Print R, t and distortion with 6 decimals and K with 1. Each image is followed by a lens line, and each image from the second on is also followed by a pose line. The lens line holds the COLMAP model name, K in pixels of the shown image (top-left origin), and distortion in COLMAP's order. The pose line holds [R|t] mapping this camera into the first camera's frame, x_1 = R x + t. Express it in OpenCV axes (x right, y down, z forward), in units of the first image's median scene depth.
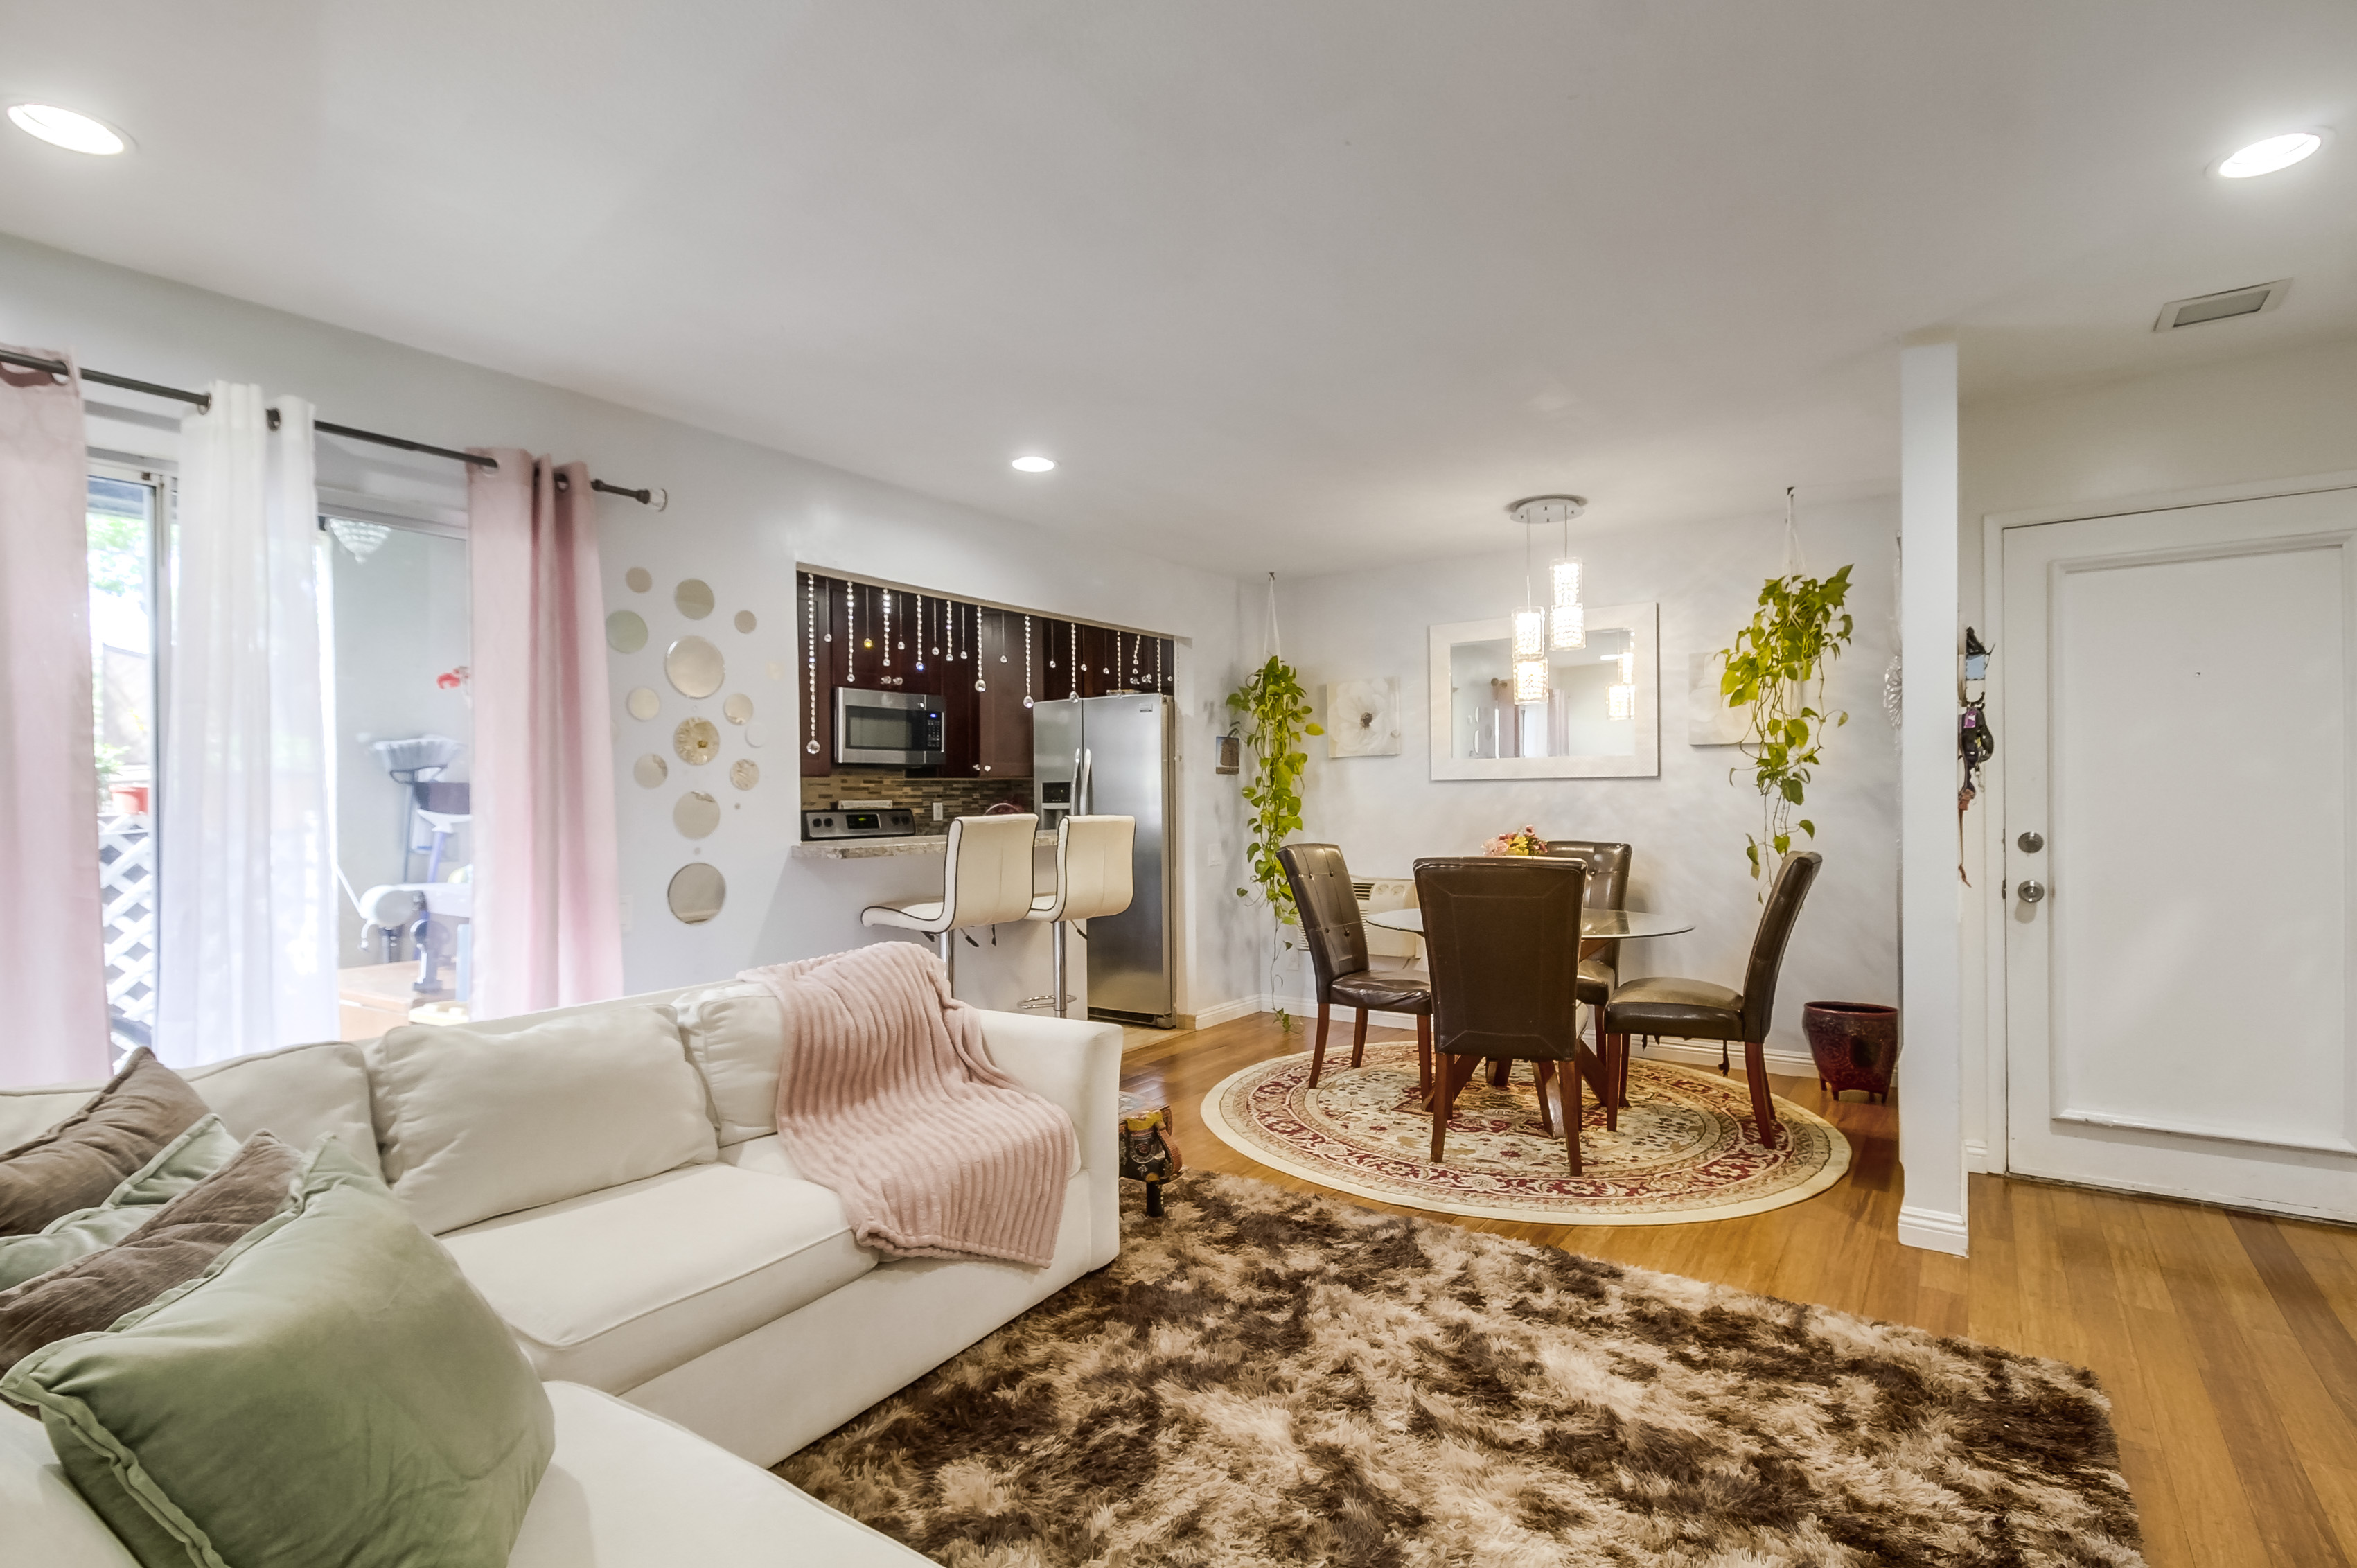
lens RADIAL K [[1106.1, 0, 1195.2], [0, 1106.1, 803.2], [0, 0, 1]] dist [-0.000006, -0.000006]
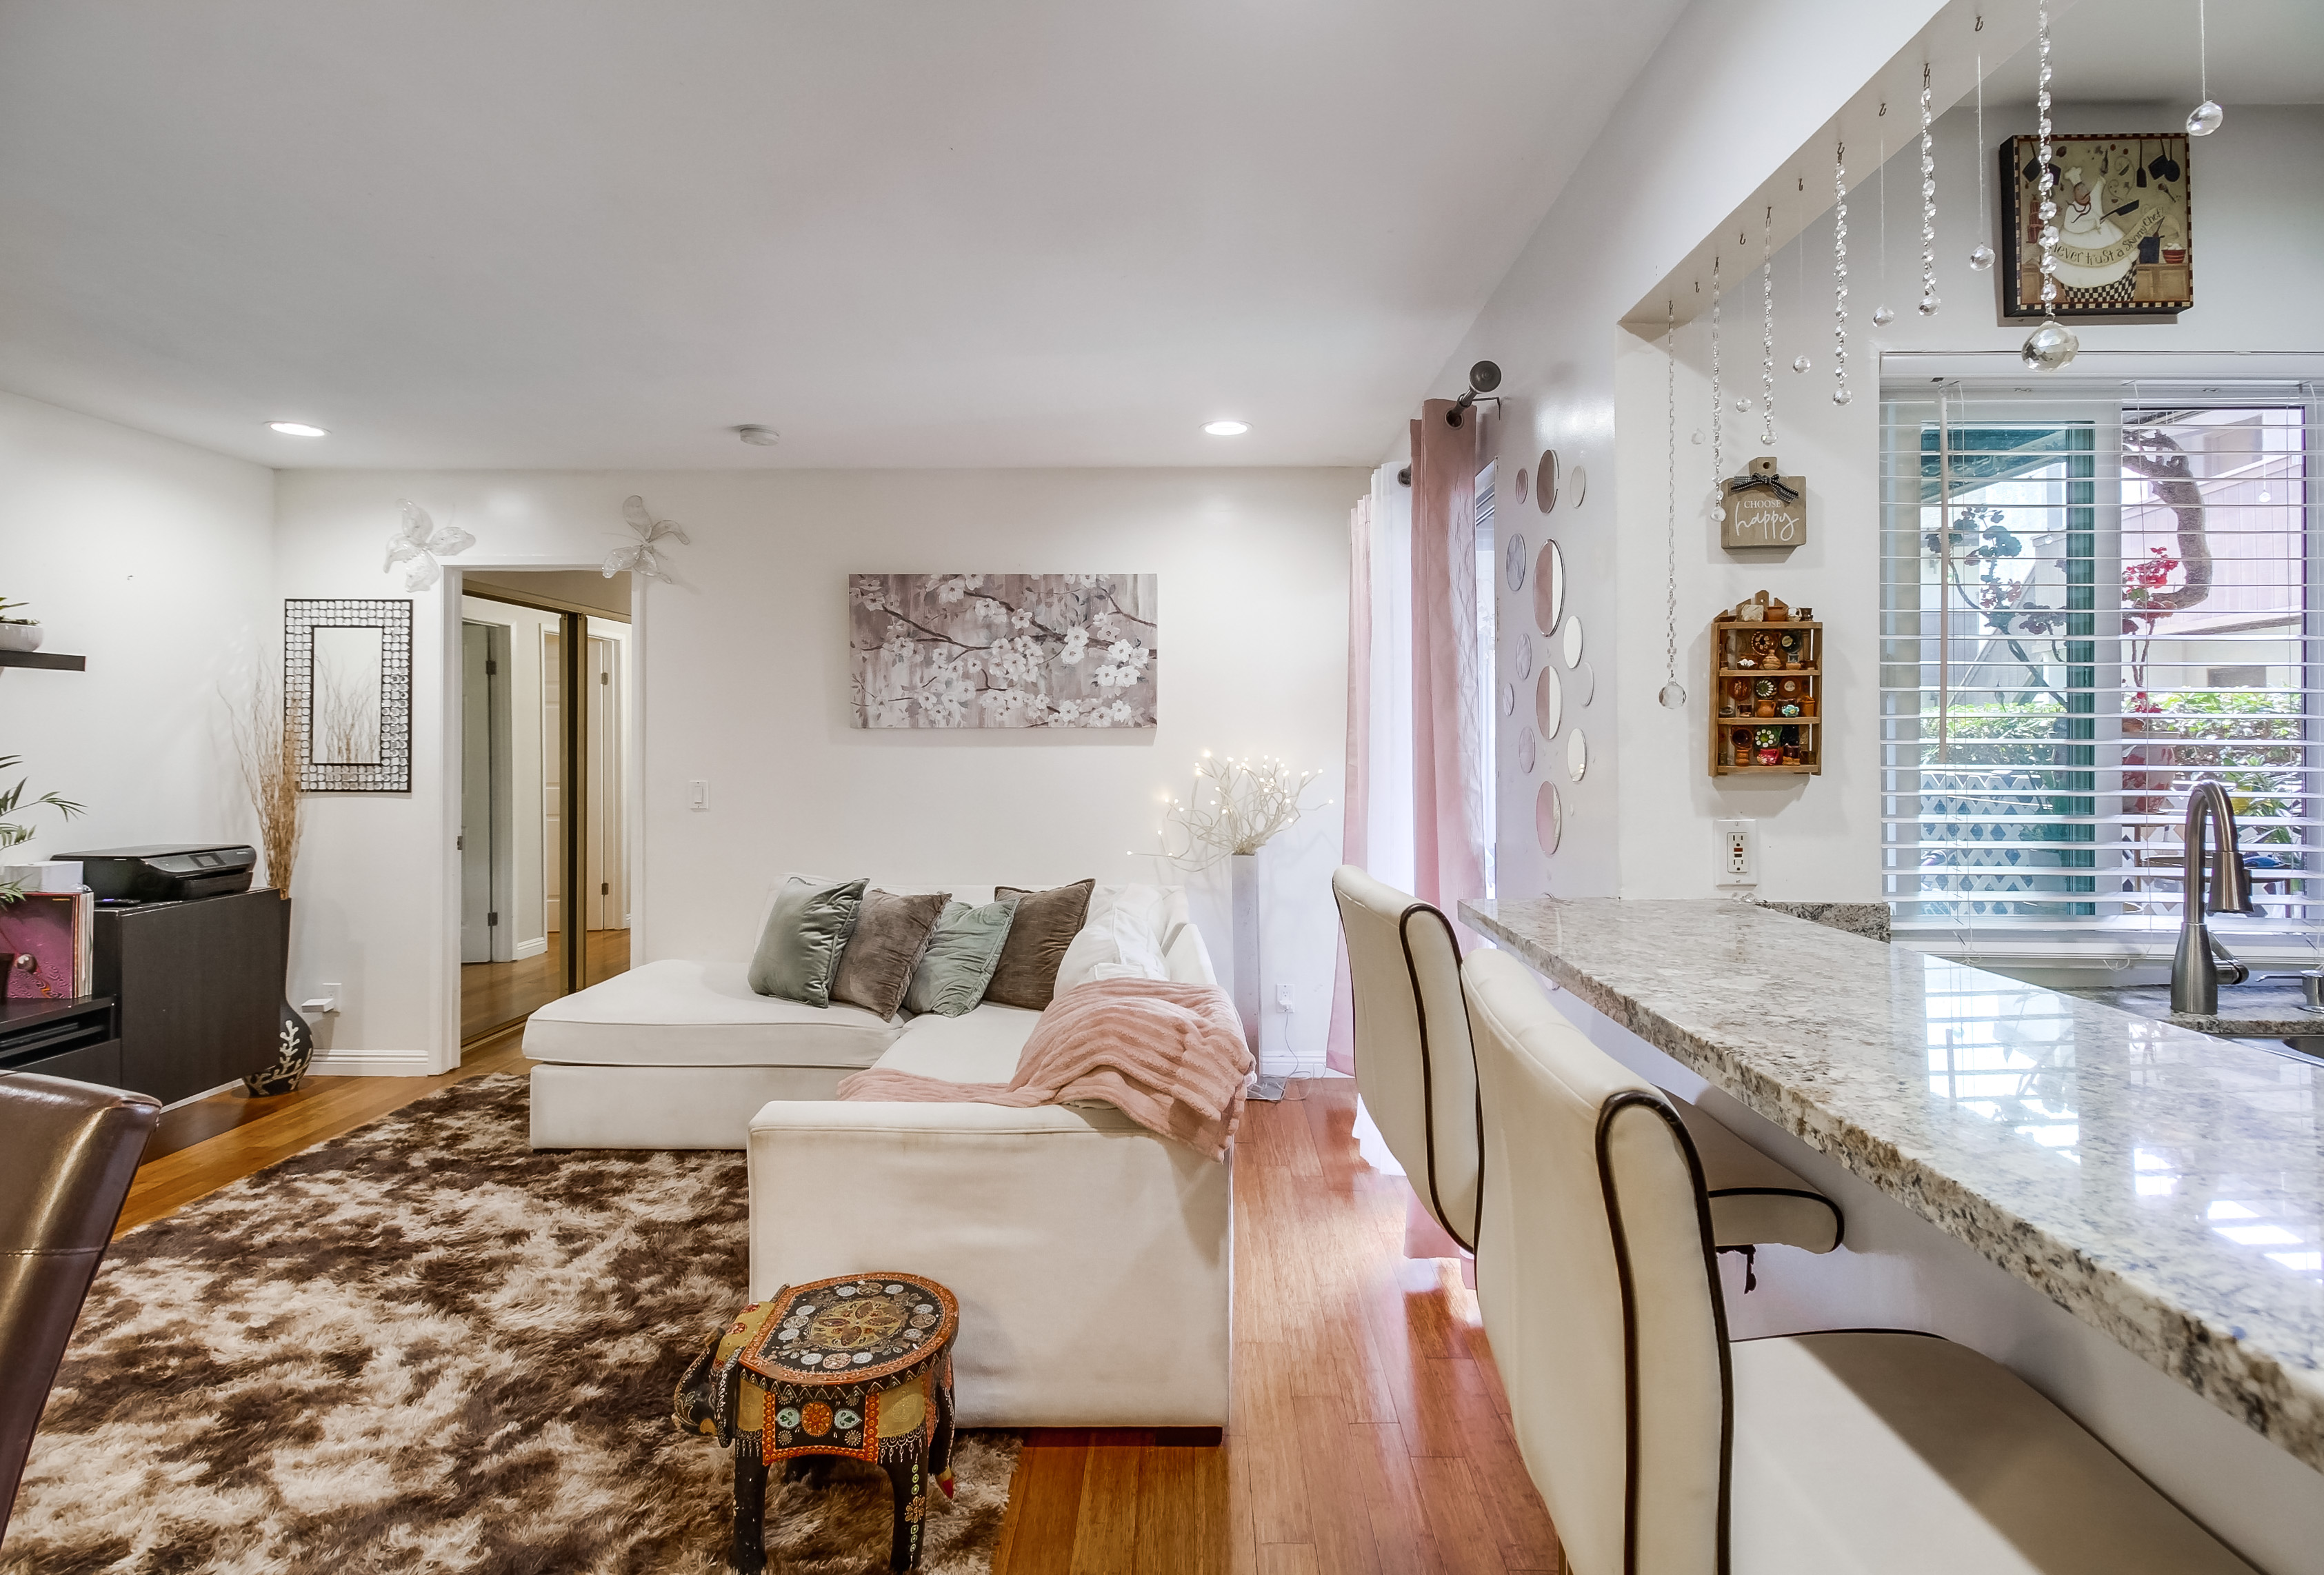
lens RADIAL K [[1101.5, 0, 1168.8], [0, 1101.5, 730.0], [0, 0, 1]] dist [0.021553, -0.015247]
pose [[-0.827696, 0.005868, -0.561146, 0.059659], [0.006108, 0.999980, 0.001448, -0.028775], [0.561143, -0.002229, -0.827716, 0.939153]]
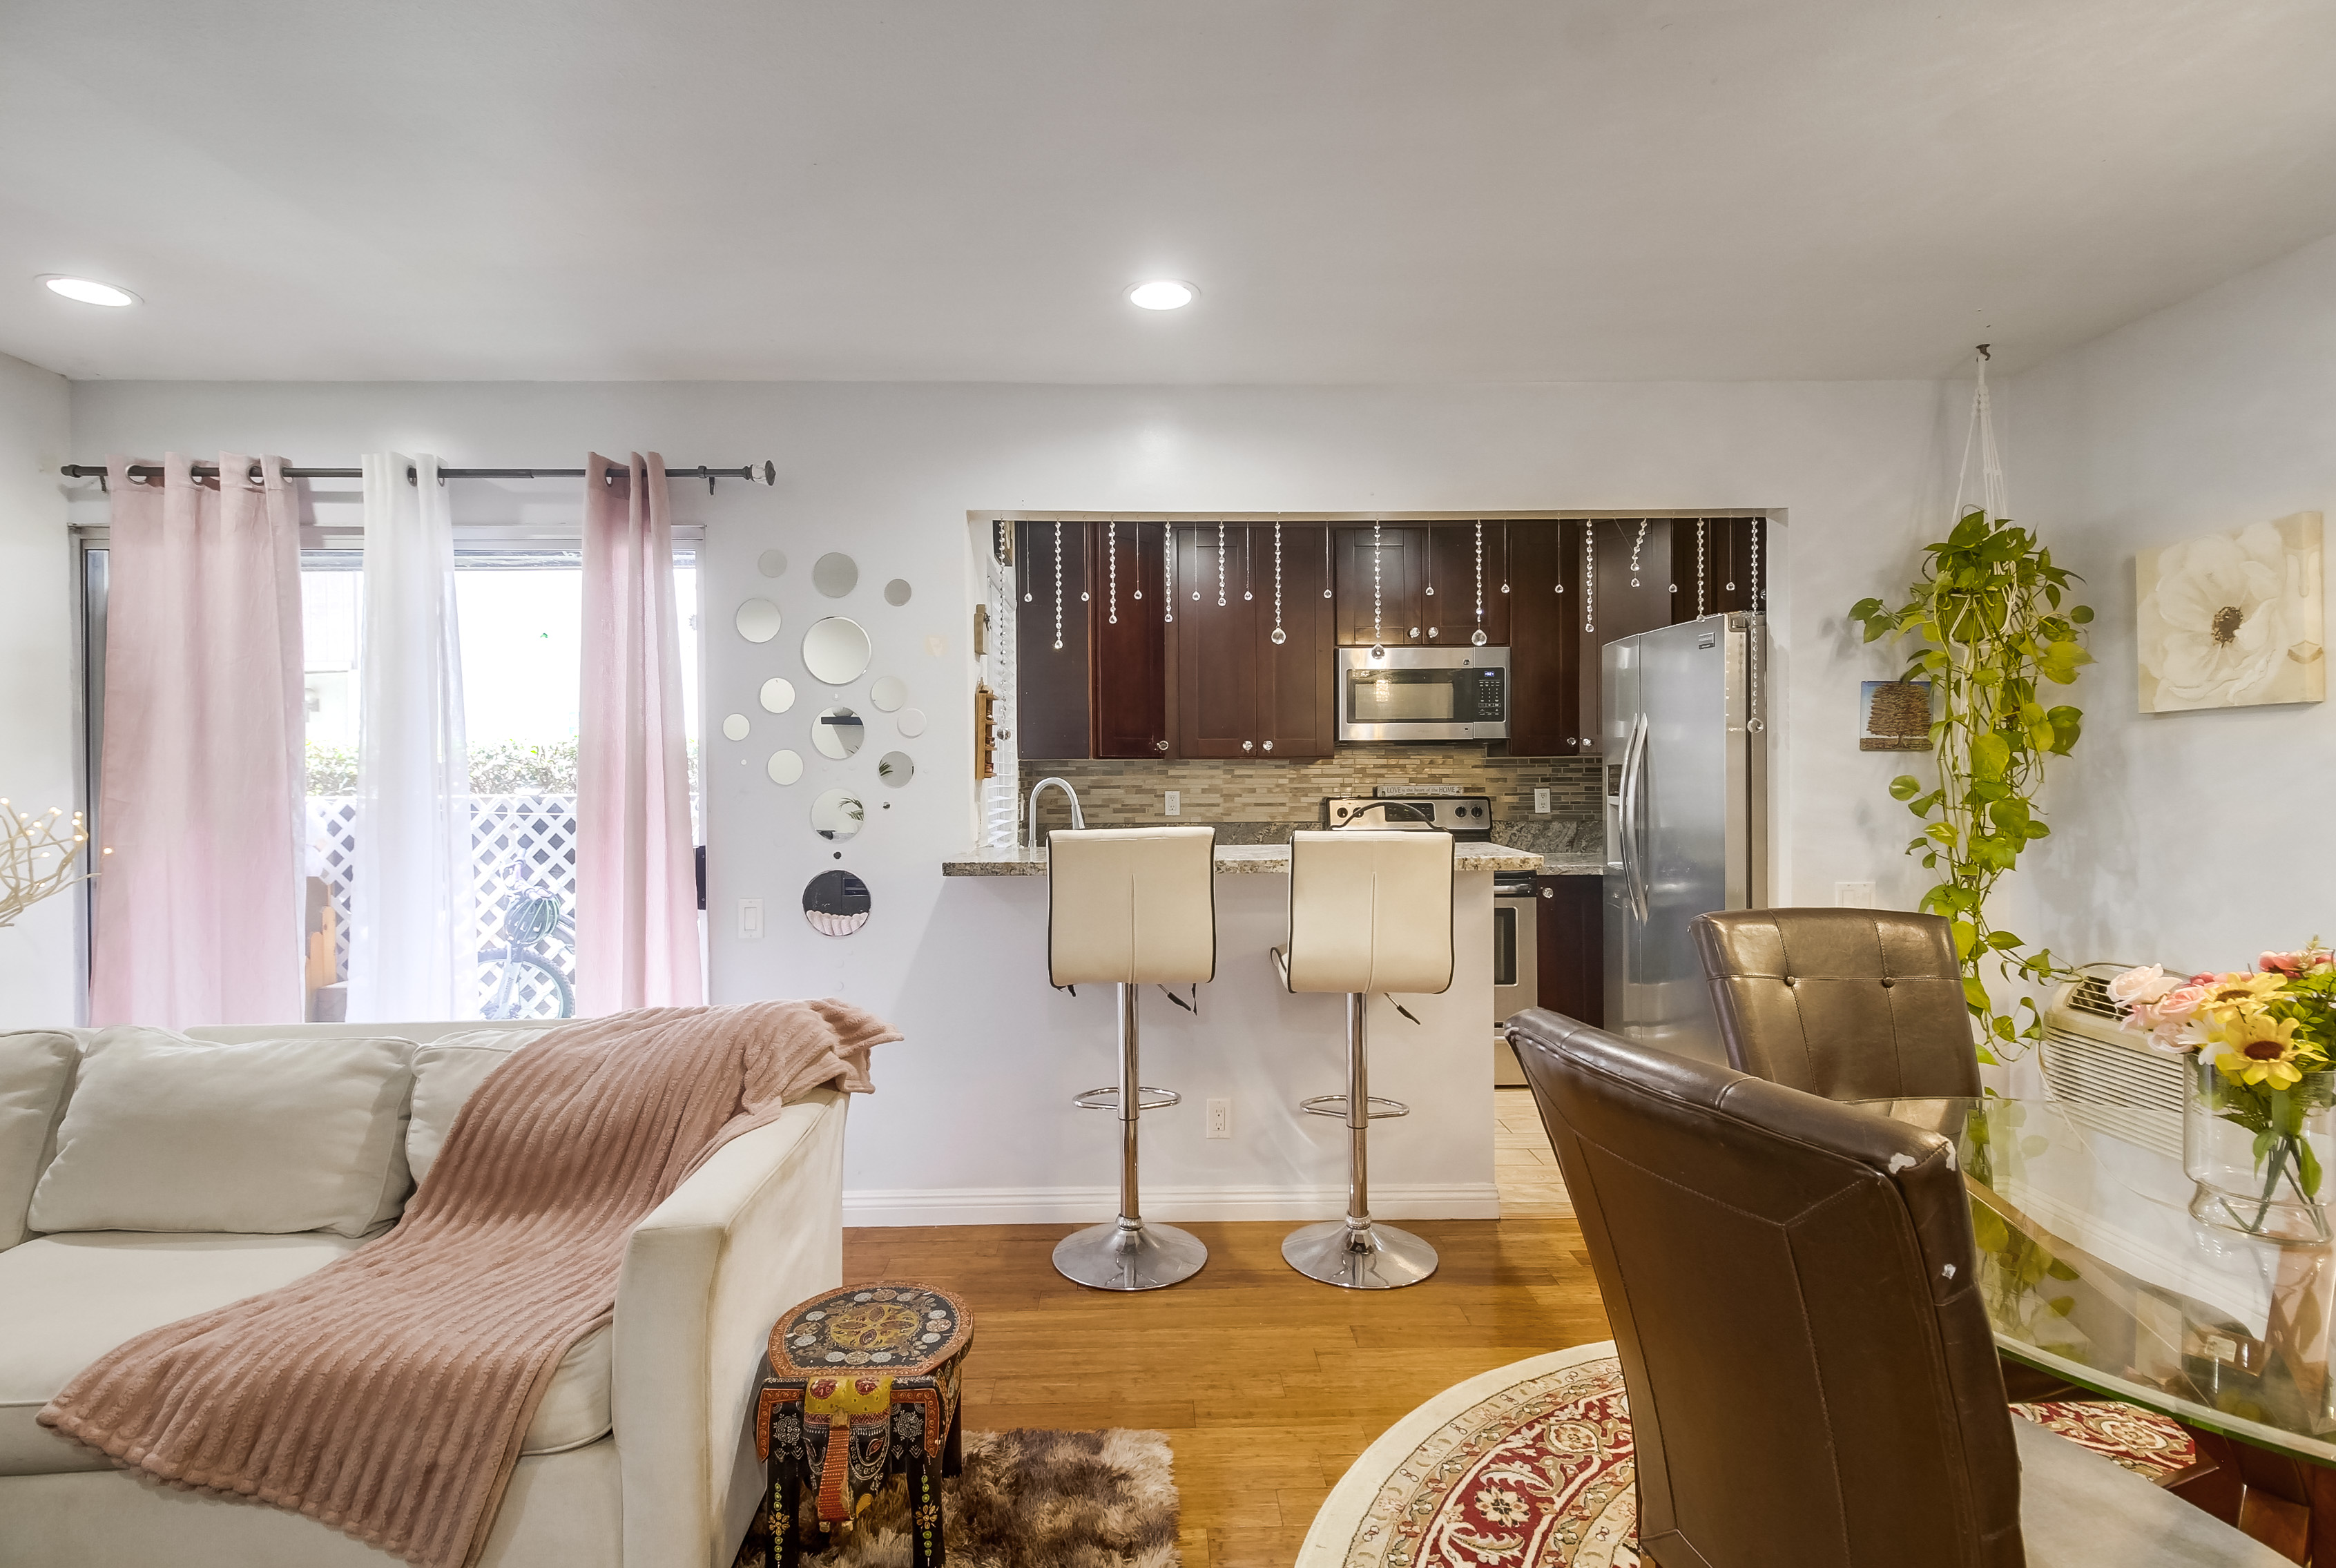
lens RADIAL K [[1117.8, 0, 1154.0], [0, 1117.8, 774.9], [0, 0, 1]] dist [0.019530, -0.014314]
pose [[0.589987, 0.010492, -0.807345, 0.290200], [-0.003414, 0.999939, 0.010501, -0.021884], [0.807406, -0.003439, 0.589987, 0.448212]]
